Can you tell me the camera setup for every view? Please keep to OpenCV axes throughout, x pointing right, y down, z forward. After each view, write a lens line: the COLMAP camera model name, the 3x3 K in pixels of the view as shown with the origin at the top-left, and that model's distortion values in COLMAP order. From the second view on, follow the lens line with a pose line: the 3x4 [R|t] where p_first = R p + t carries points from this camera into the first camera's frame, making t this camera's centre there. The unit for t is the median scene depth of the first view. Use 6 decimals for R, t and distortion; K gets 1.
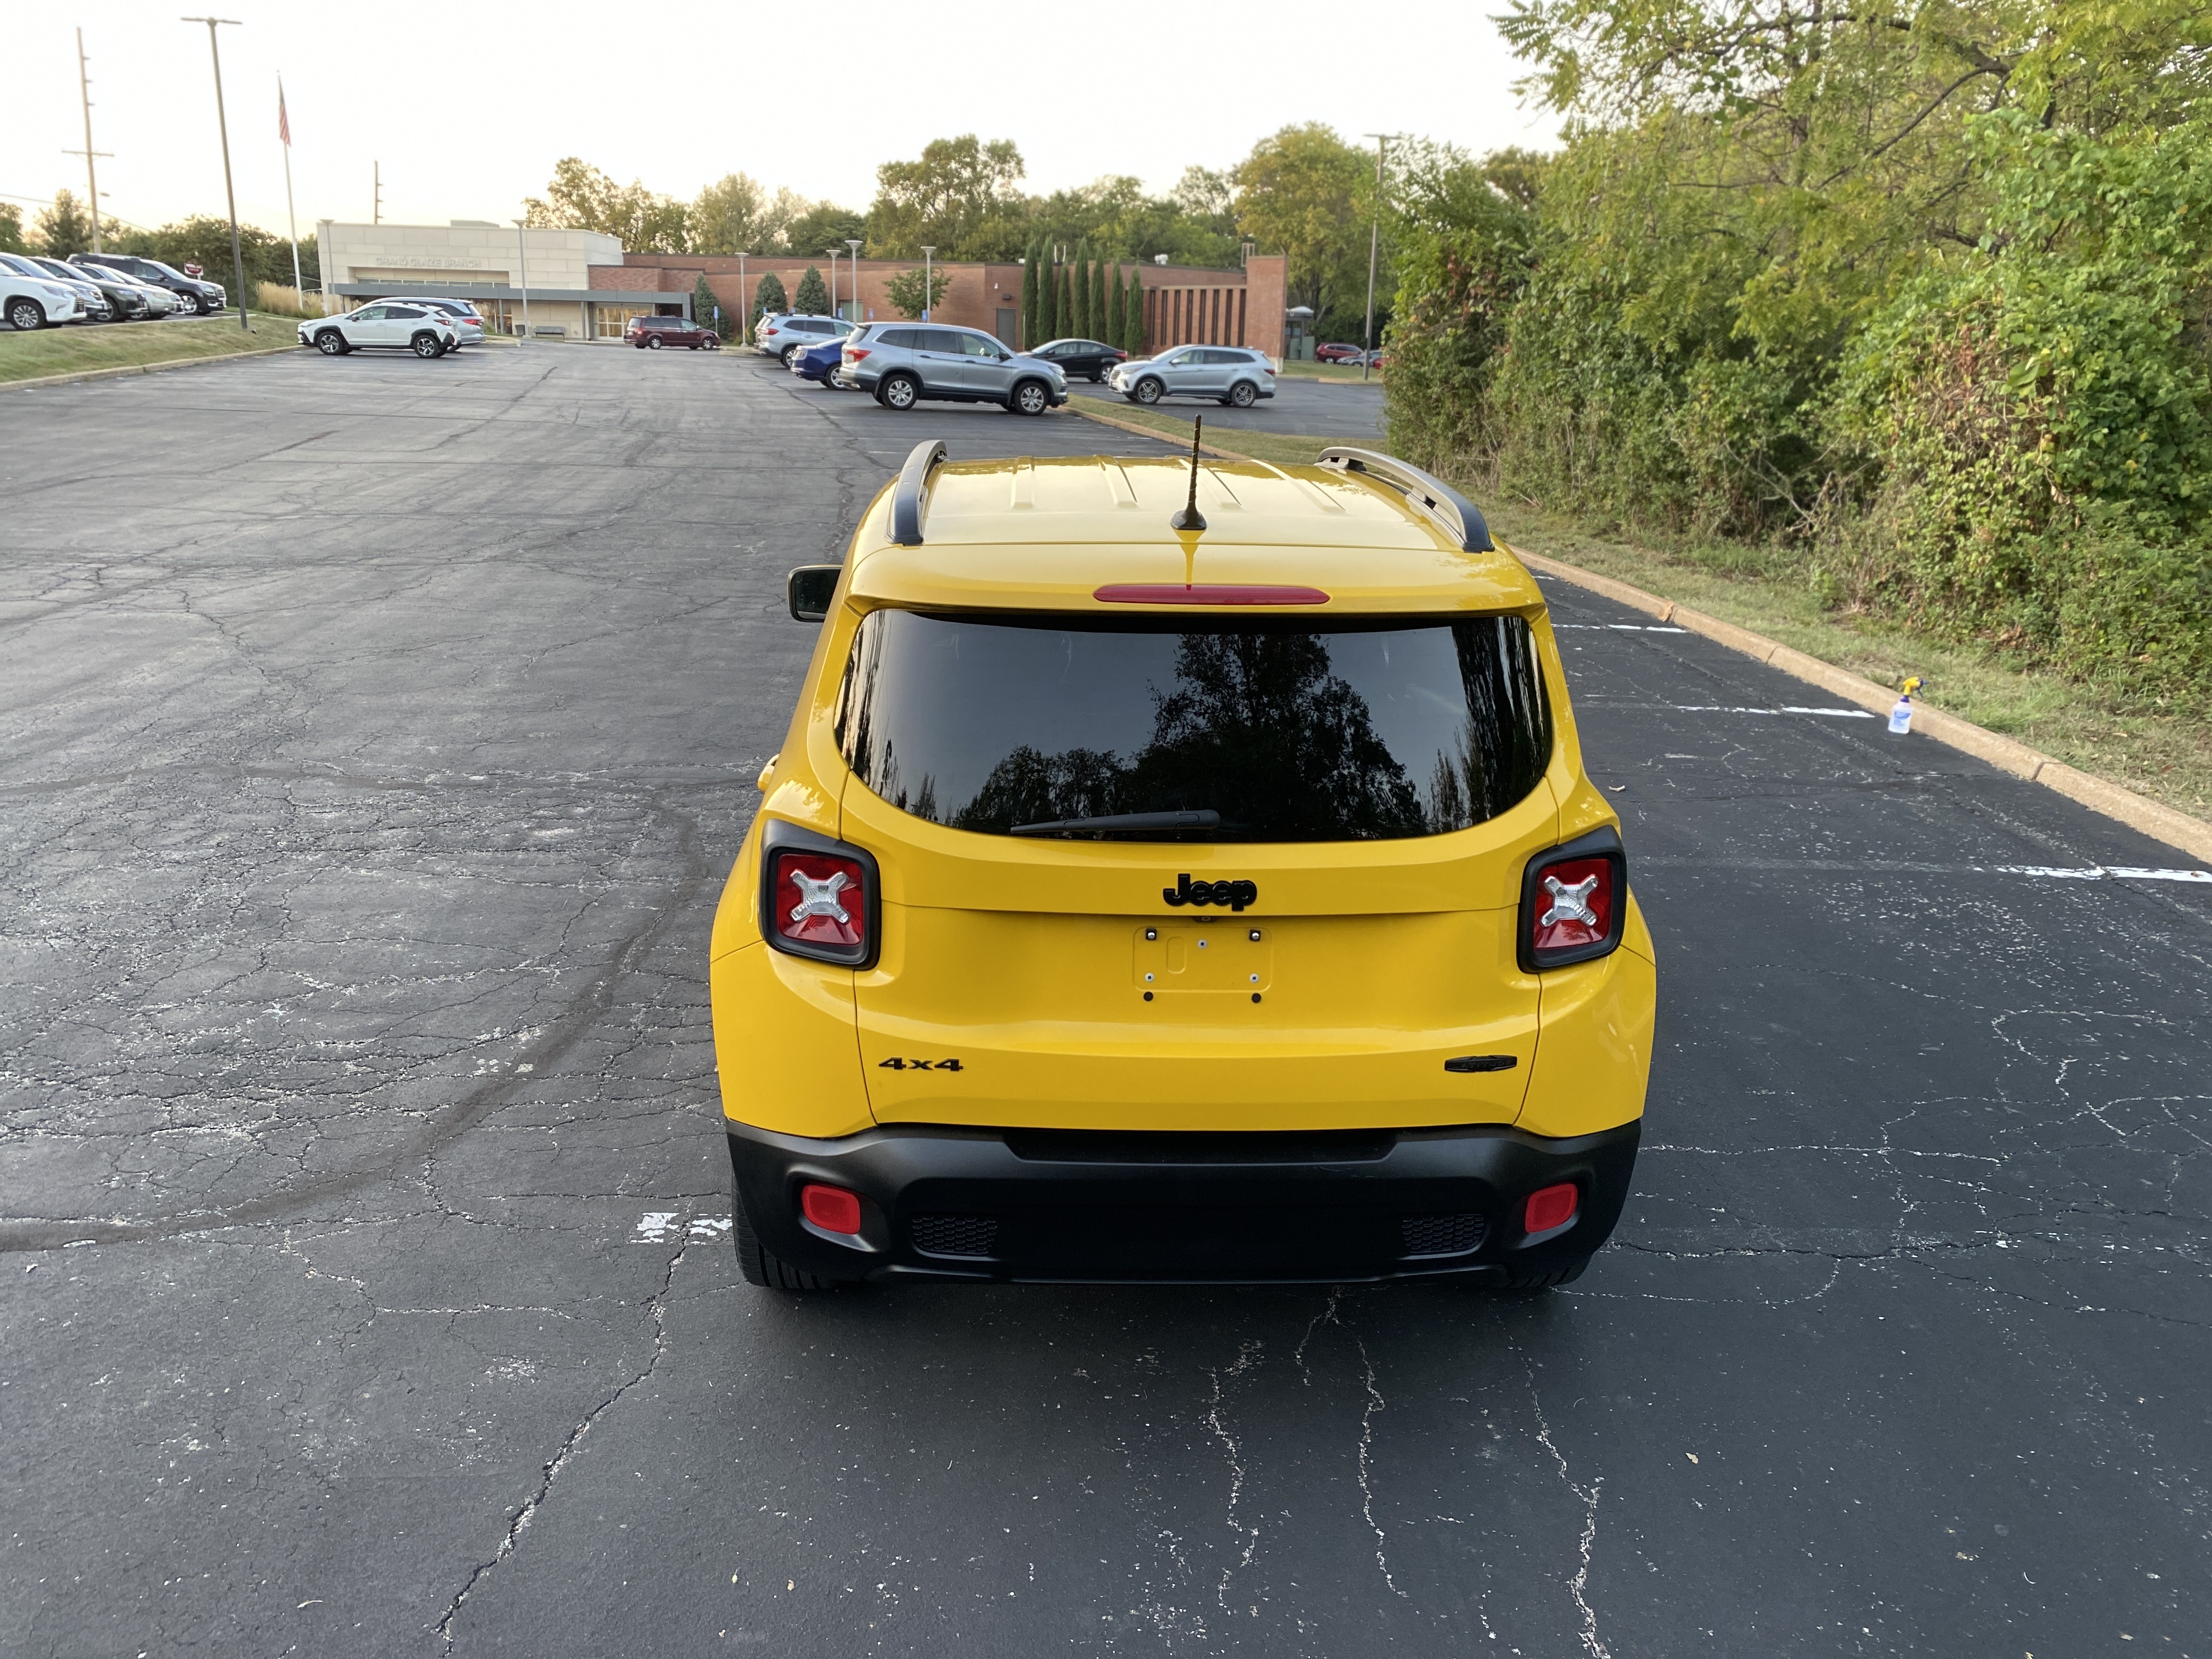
lens RADIAL K [[1666.5, 0, 1105.4], [0, 1666.5, 822.4], [0, 0, 1]] dist [0.014925, -0.012421]
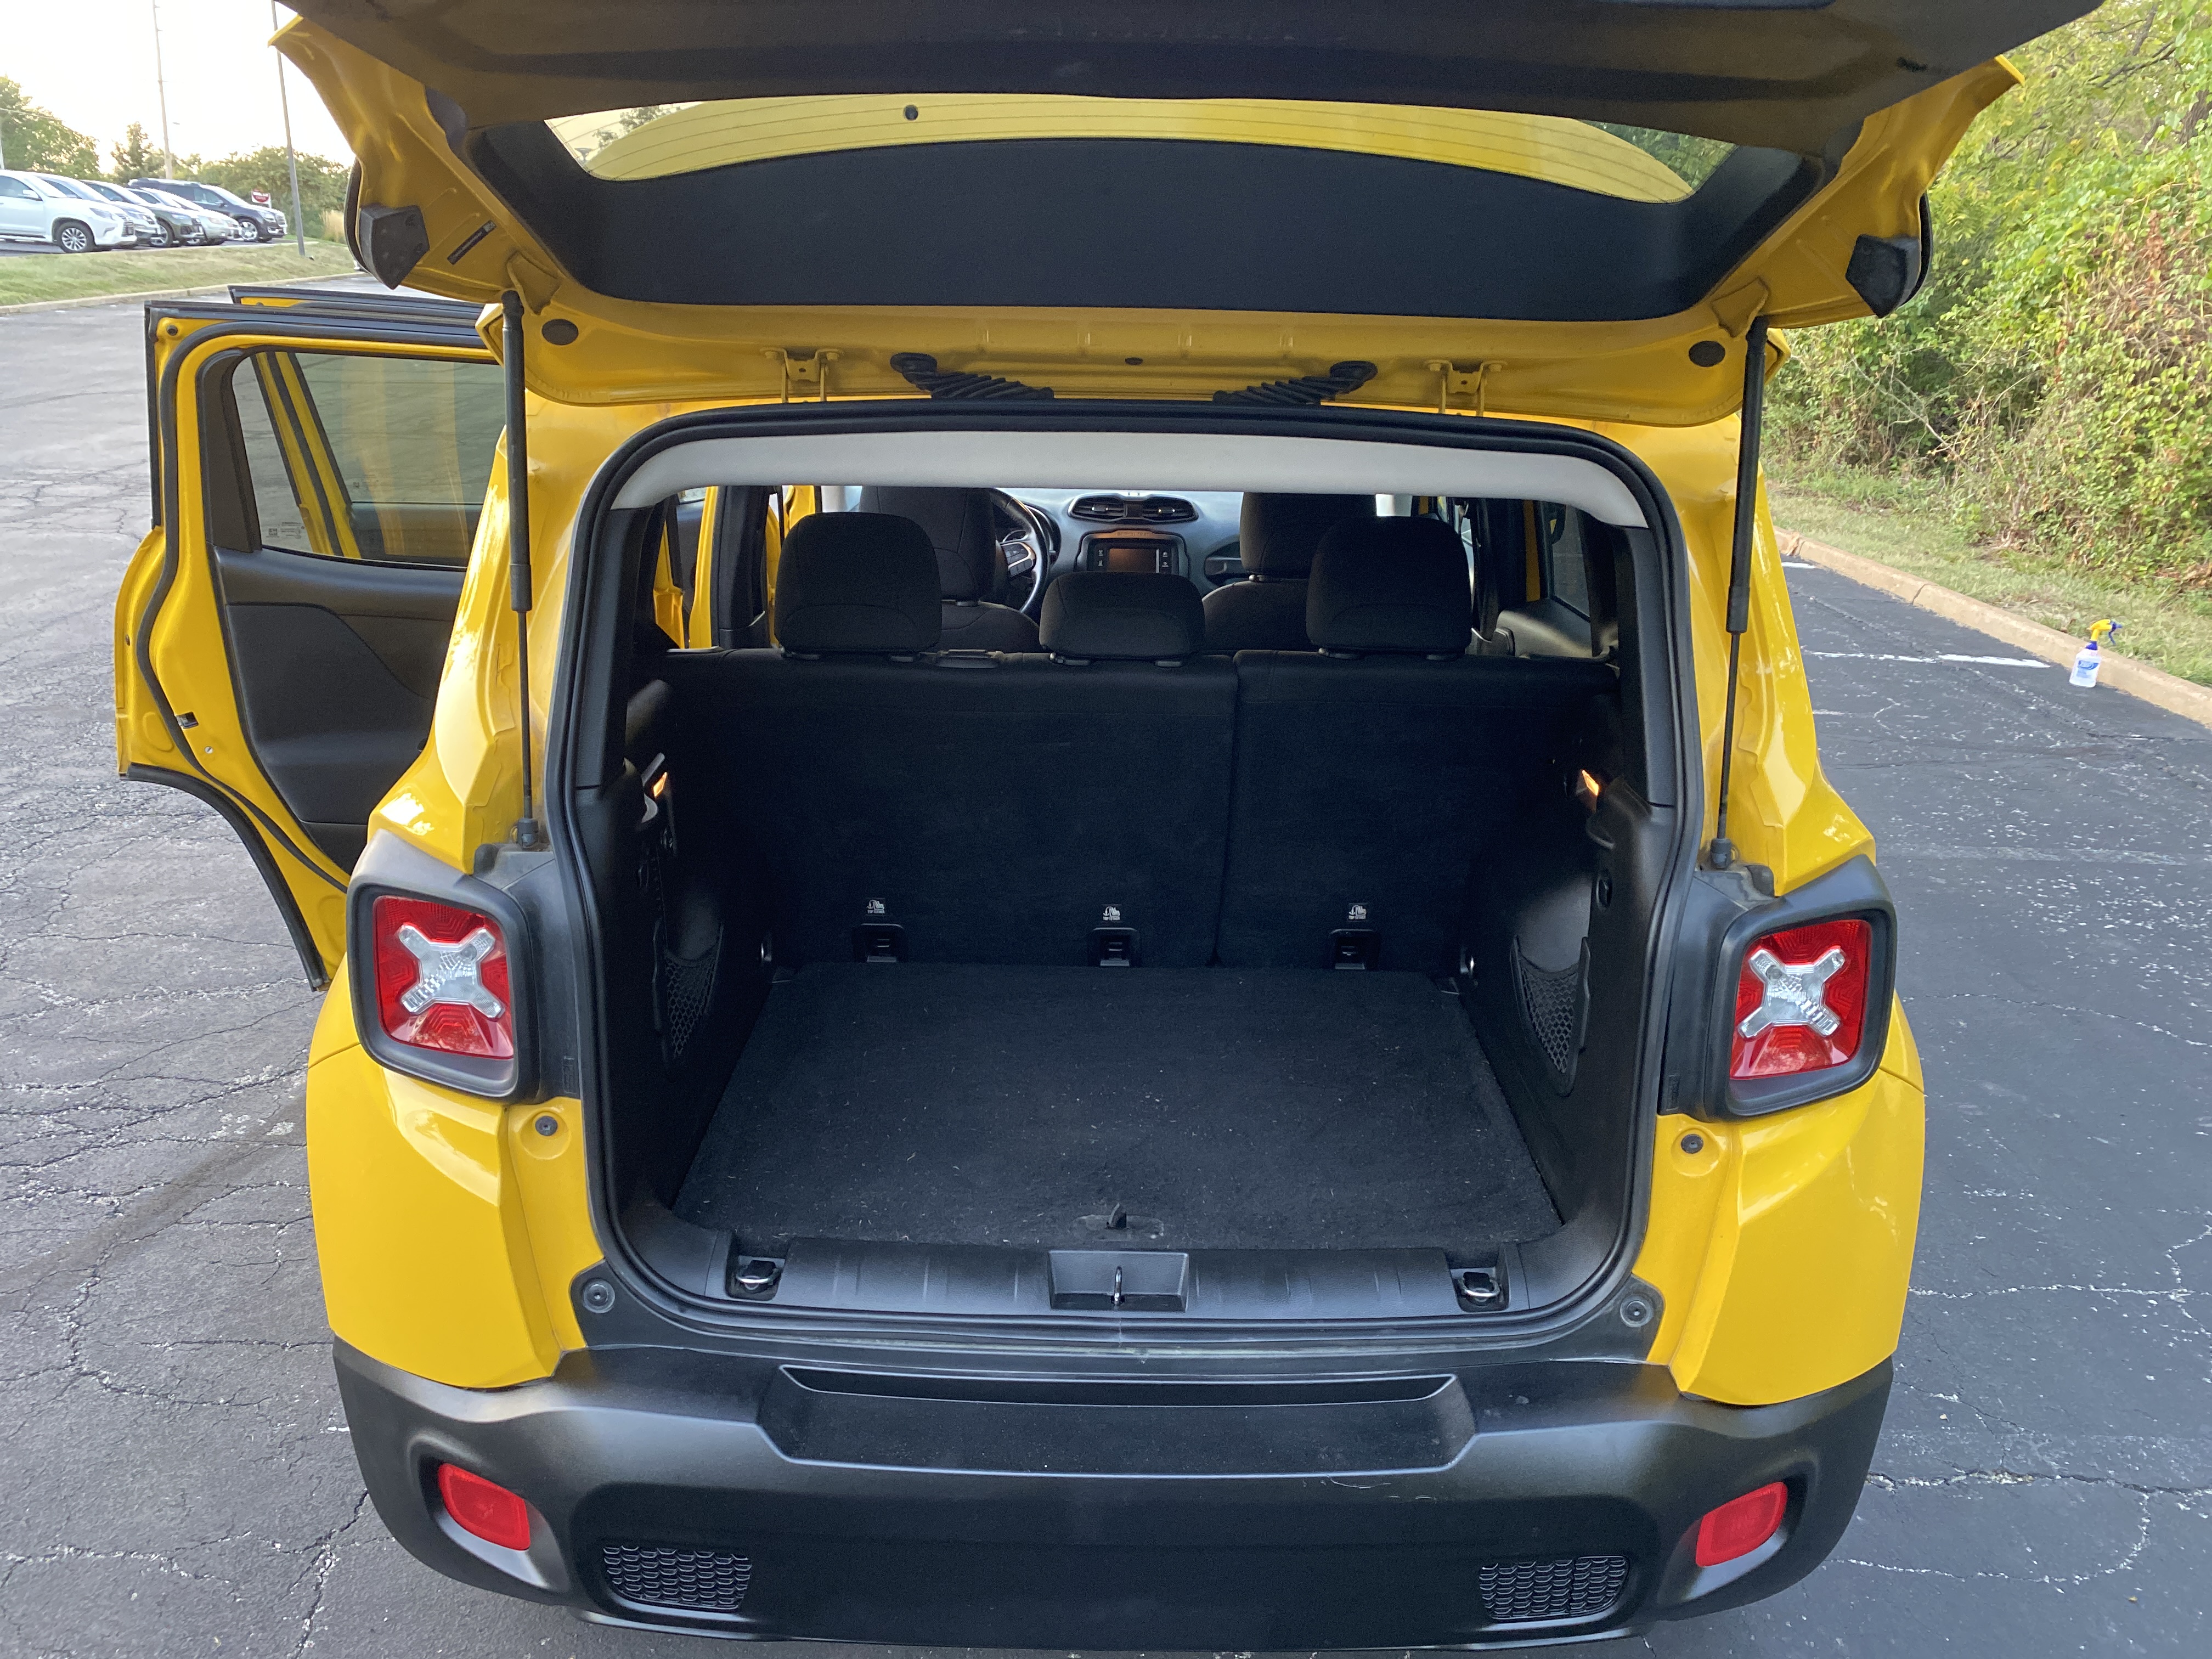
lens RADIAL K [[1682.6, 0, 1117.3], [0, 1682.6, 830.1], [0, 0, 1]] dist [0.030681, -0.028390]
pose [[0.999289, 0.012191, -0.035673, 0.016850], [-0.010859, 0.999245, 0.037293, -0.006050], [0.036101, -0.036879, 0.998667, 0.099537]]
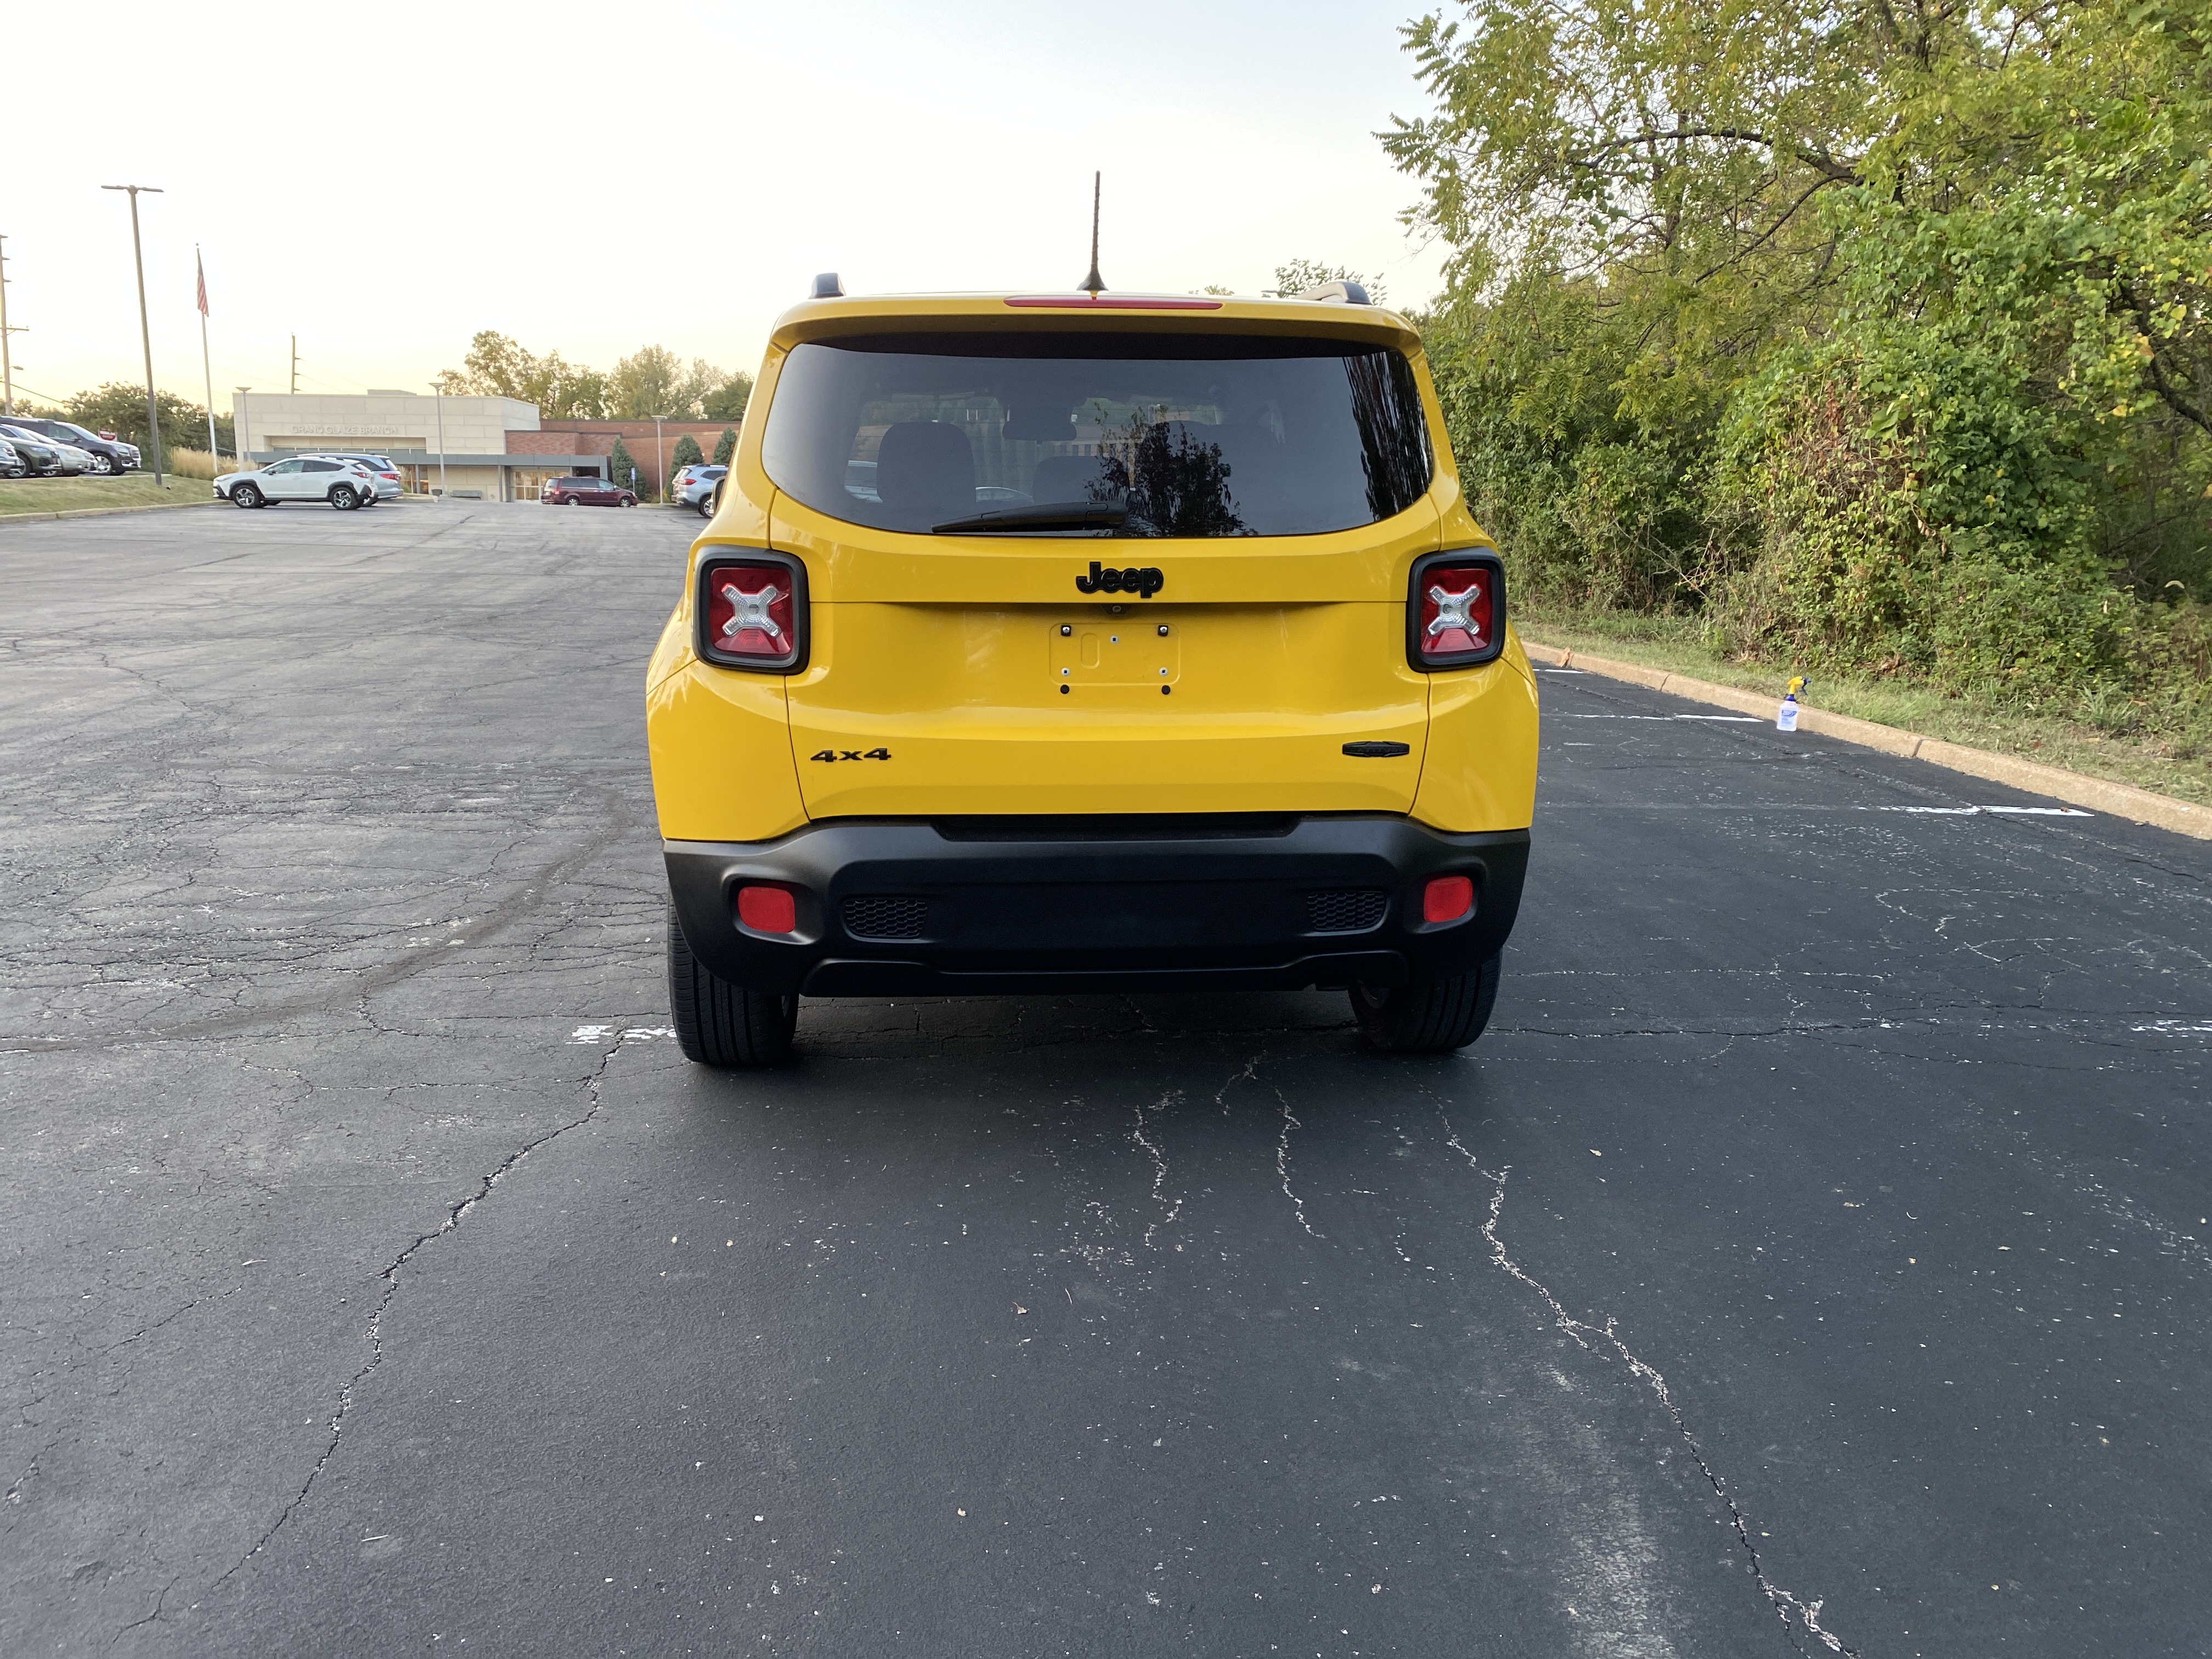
lens RADIAL K [[1667.1, 0, 1090.1], [0, 1667.1, 824.4], [0, 0, 1]] dist [0.014162, -0.011707]
pose [[0.999015, -0.021614, 0.038767, -0.000236], [0.024910, 0.995926, -0.086663, 0.063472], [-0.036736, 0.087543, 0.995483, -0.011549]]
